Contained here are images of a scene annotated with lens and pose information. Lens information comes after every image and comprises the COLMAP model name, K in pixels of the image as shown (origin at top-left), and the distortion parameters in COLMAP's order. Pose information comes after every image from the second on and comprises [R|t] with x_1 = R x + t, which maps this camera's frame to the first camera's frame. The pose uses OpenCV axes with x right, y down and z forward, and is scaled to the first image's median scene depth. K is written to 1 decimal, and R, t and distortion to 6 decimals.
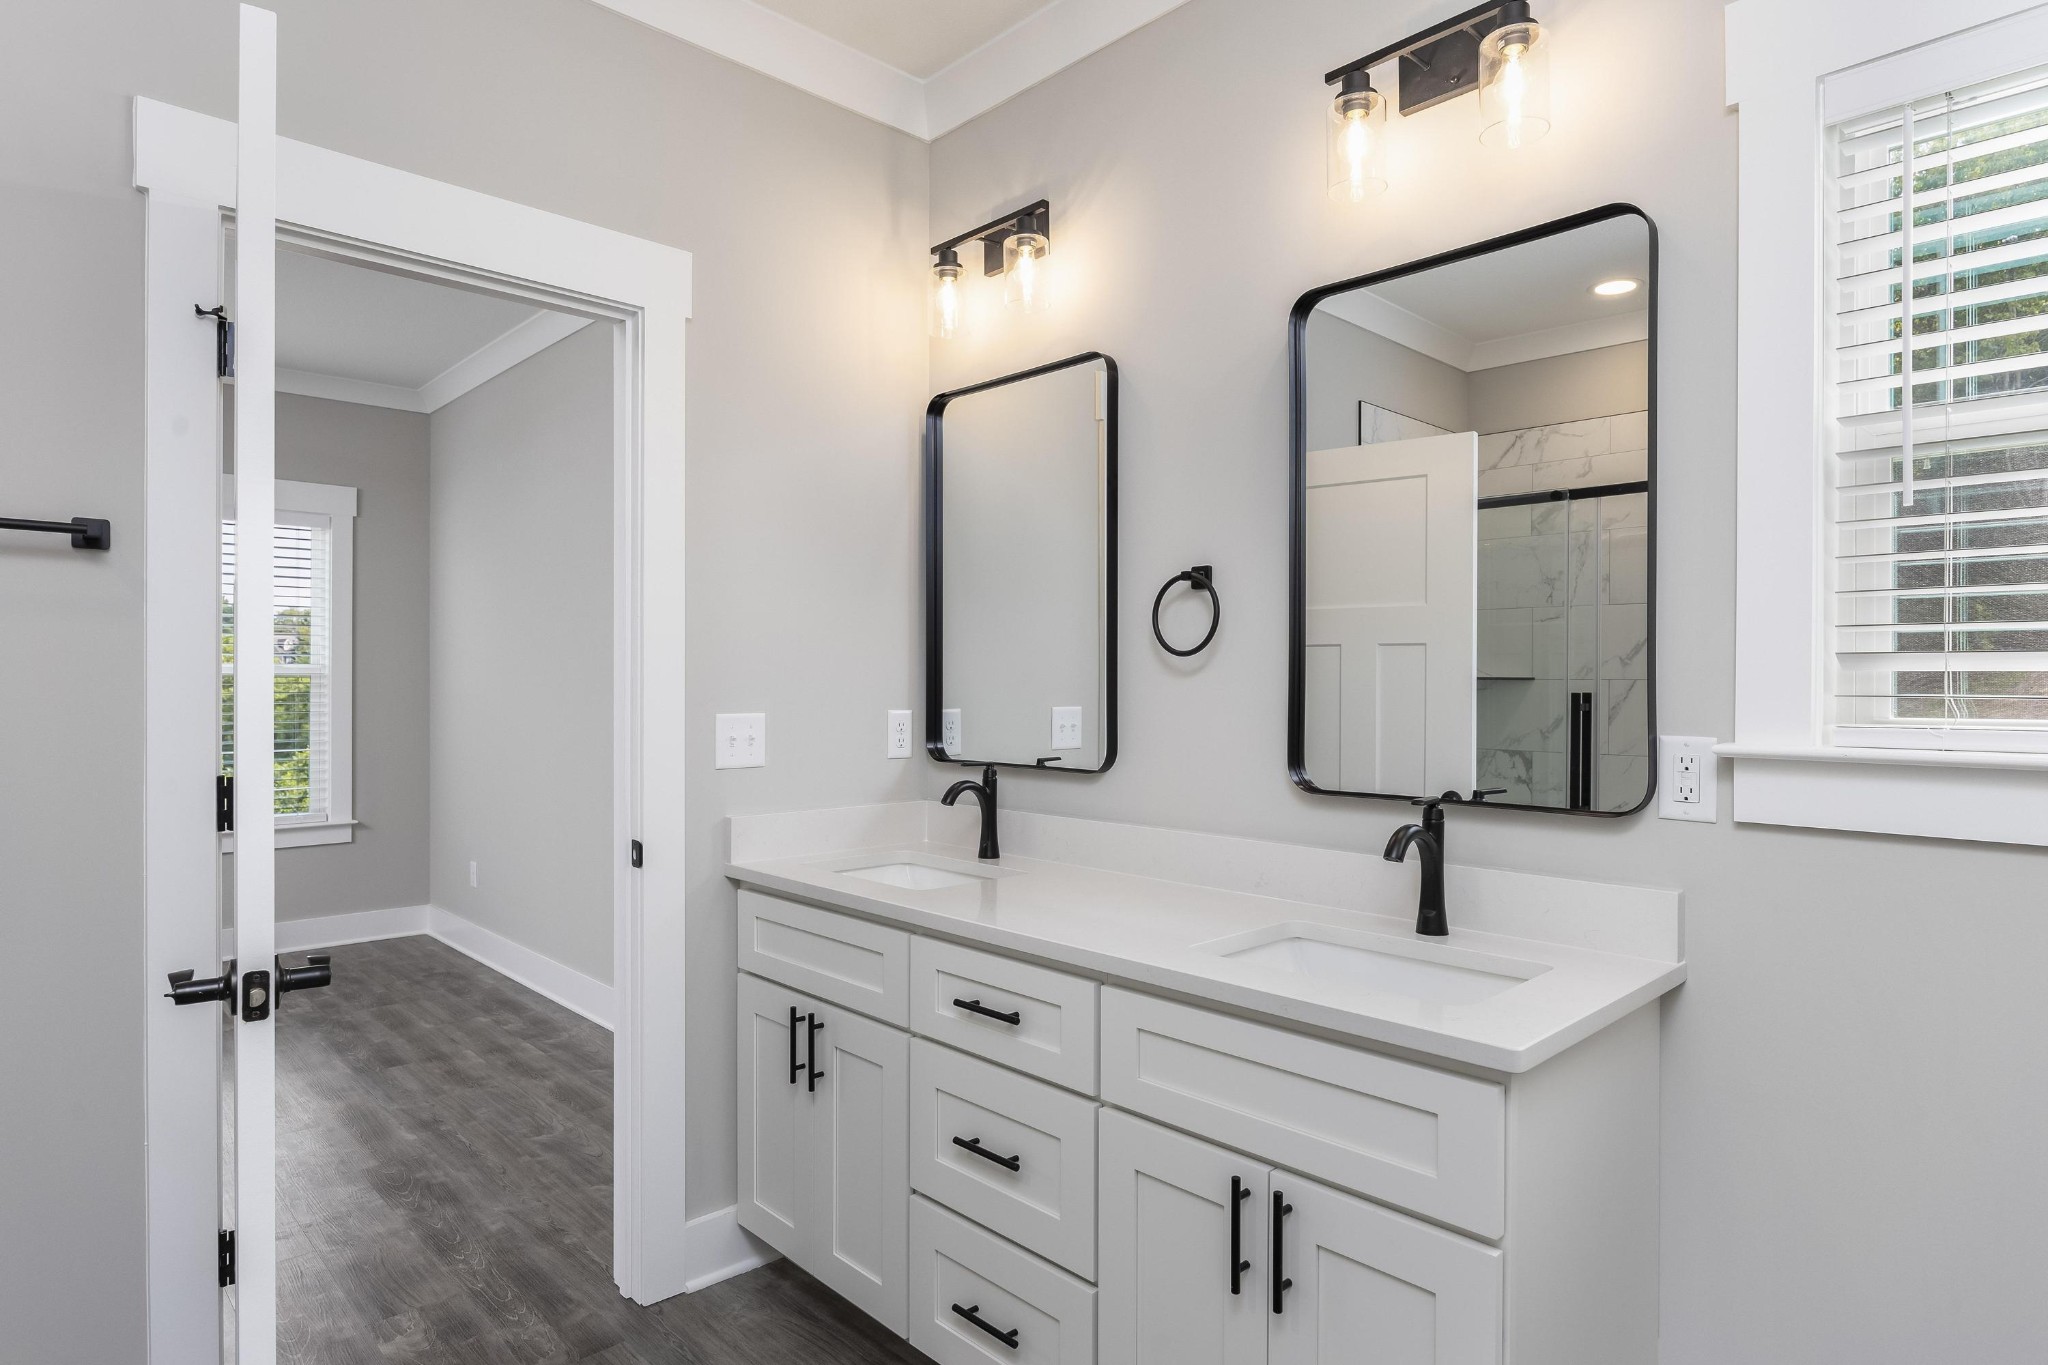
lens RADIAL K [[1135.4, 0, 1024.0], [0, 1135.4, 682.5], [0, 0, 1]] dist [-0.005846, -0.001297]
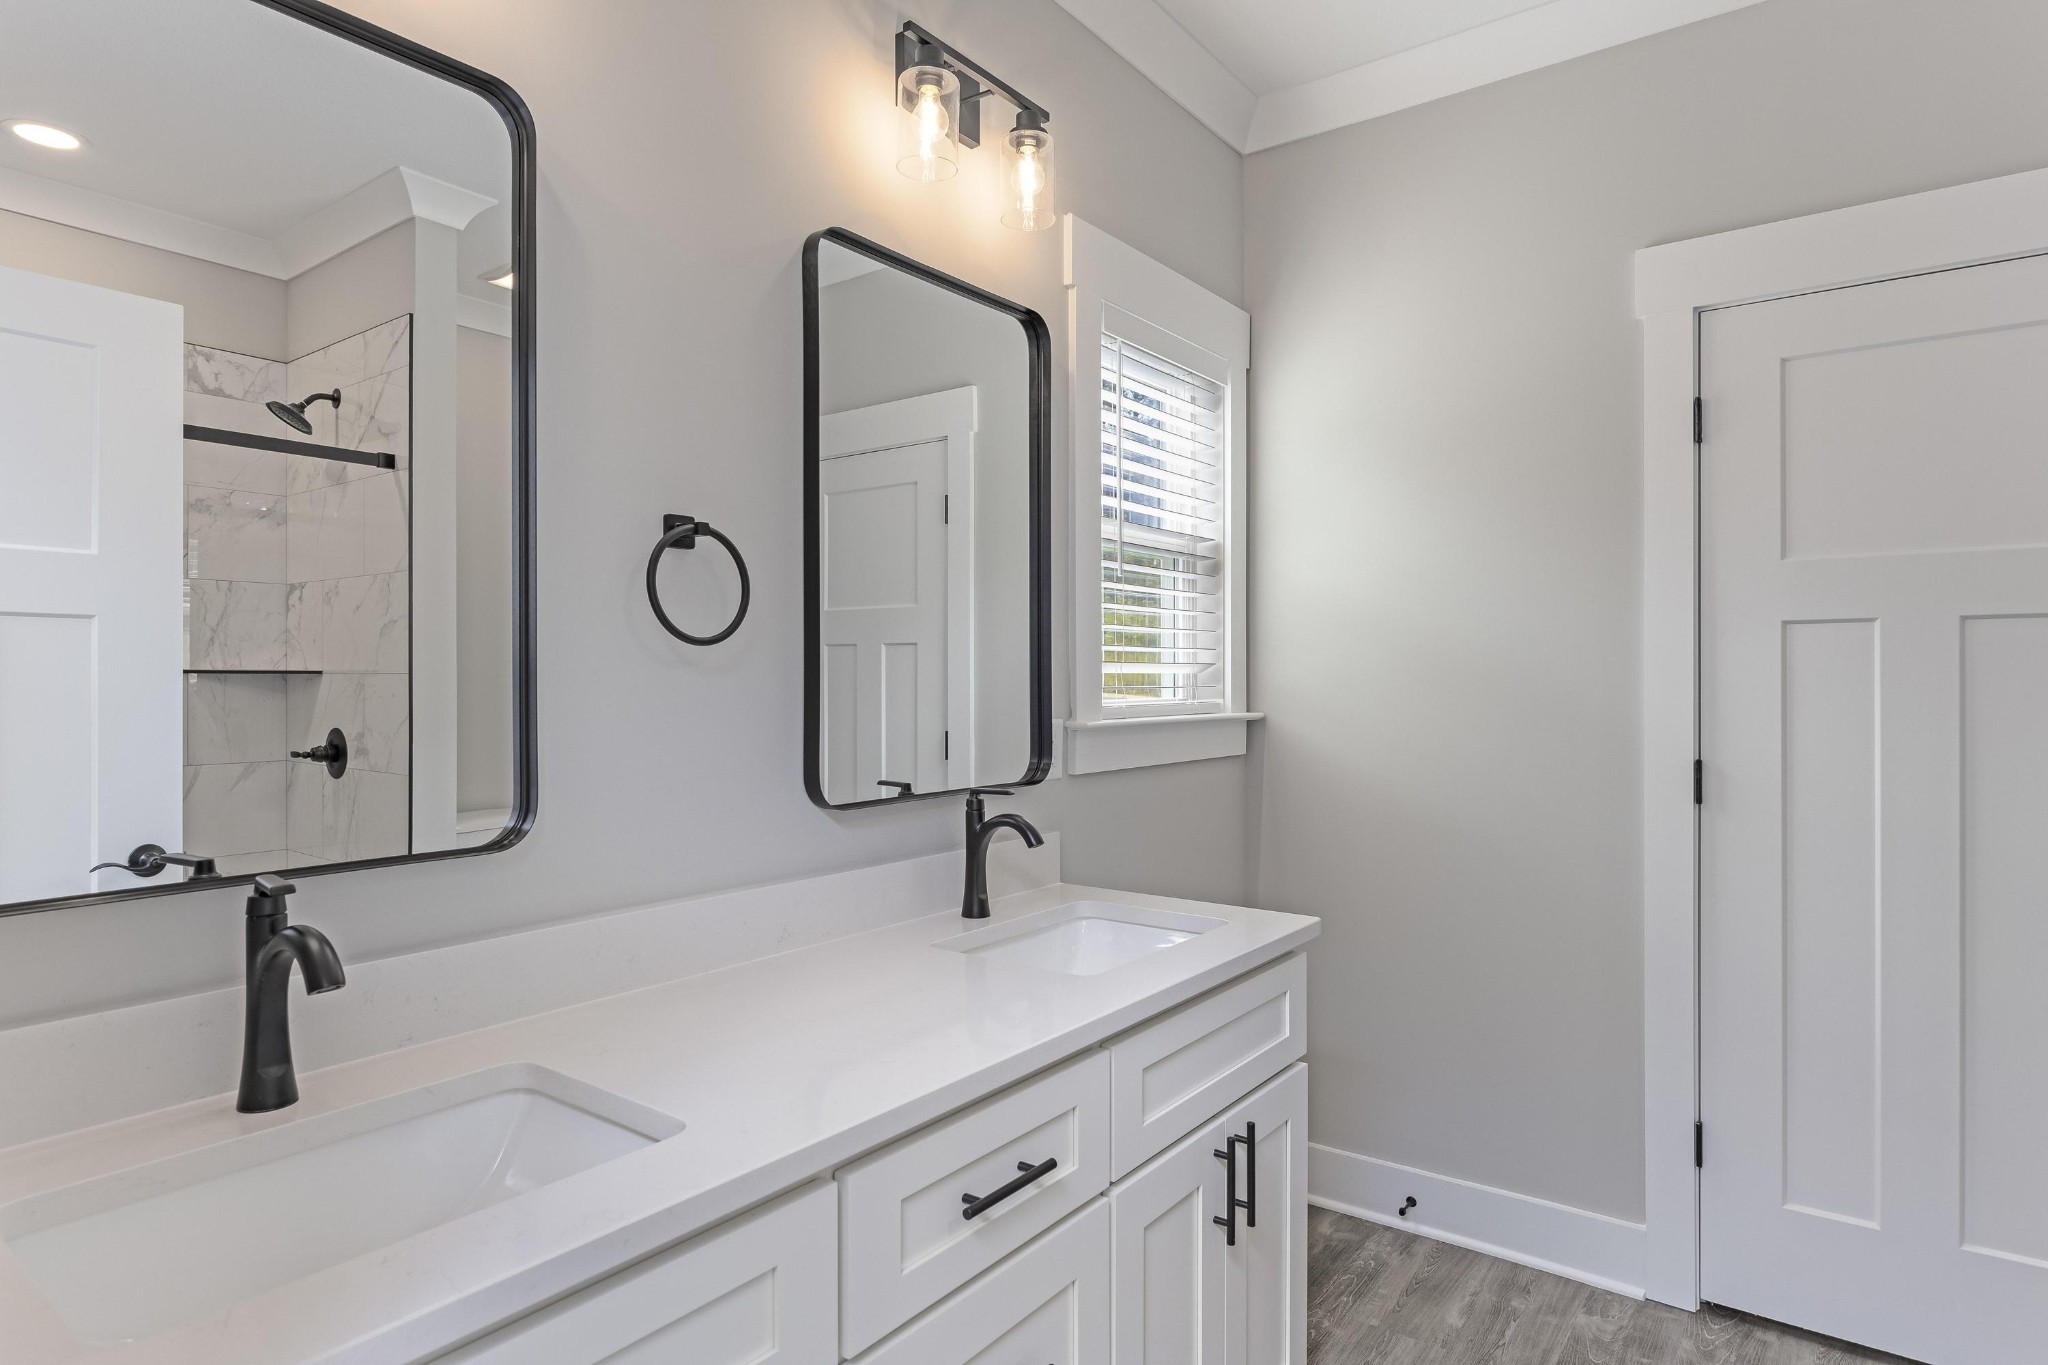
lens RADIAL K [[1135.4, 0, 1024.0], [0, 1135.4, 682.5], [0, 0, 1]] dist [-0.005846, -0.001297]
pose [[-0.168588, -0.003685, 0.985680, -0.607515], [0.002383, 0.999989, 0.004147, -0.003863], [-0.985684, 0.003048, -0.168577, 0.973435]]
